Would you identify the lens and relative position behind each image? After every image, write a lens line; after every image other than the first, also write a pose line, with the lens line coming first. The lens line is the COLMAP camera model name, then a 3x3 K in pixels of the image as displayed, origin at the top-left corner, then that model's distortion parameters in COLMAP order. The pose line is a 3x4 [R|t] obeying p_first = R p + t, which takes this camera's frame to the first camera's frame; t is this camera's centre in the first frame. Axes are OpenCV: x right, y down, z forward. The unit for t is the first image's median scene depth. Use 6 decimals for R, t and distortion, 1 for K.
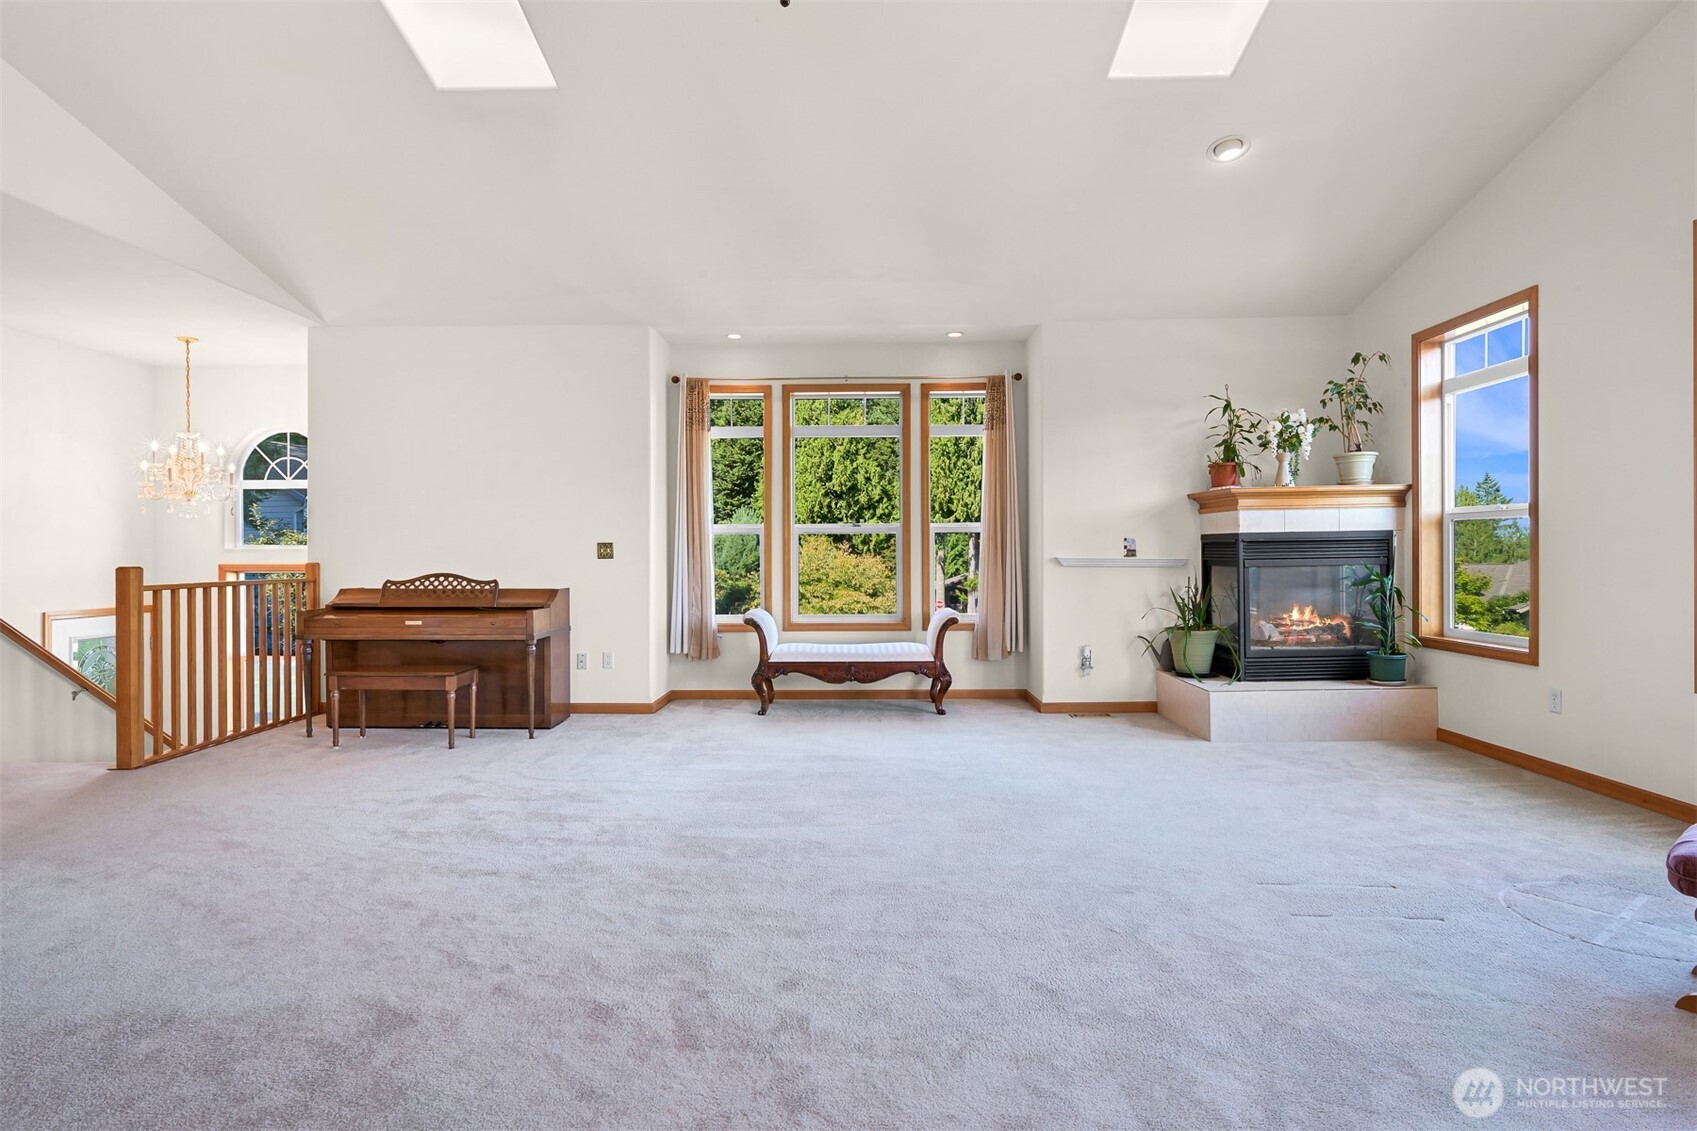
lens RADIAL K [[859.4, 0, 841.3], [0, 859.4, 552.8], [0, 0, 1]] dist [-0.008579, 0.001074]
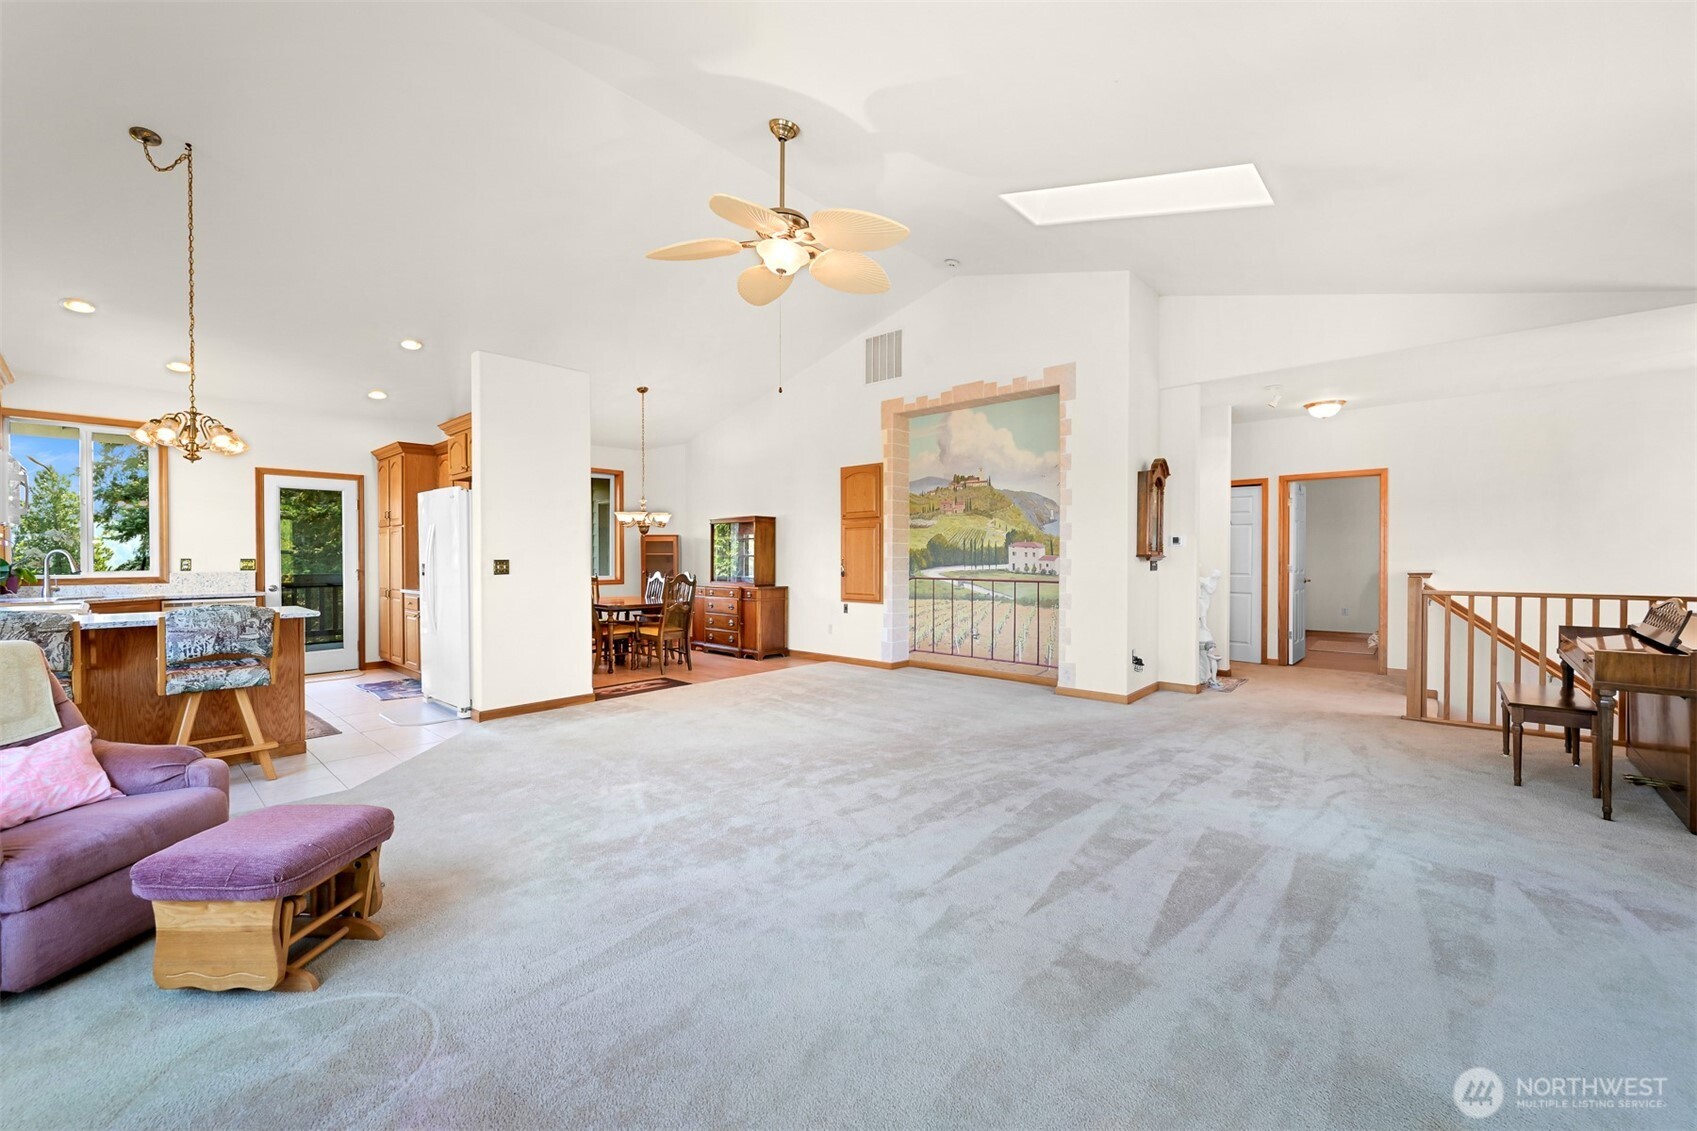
lens RADIAL K [[673.5, 0, 850.4], [0, 673.5, 563.9], [0, 0, 1]] dist [-0.001893, 0.000465]
pose [[-0.654342, 0.015016, -0.756050, 0.465599], [0.004695, 0.999864, 0.015795, -0.019827], [0.756184, 0.006786, -0.654323, 0.797121]]
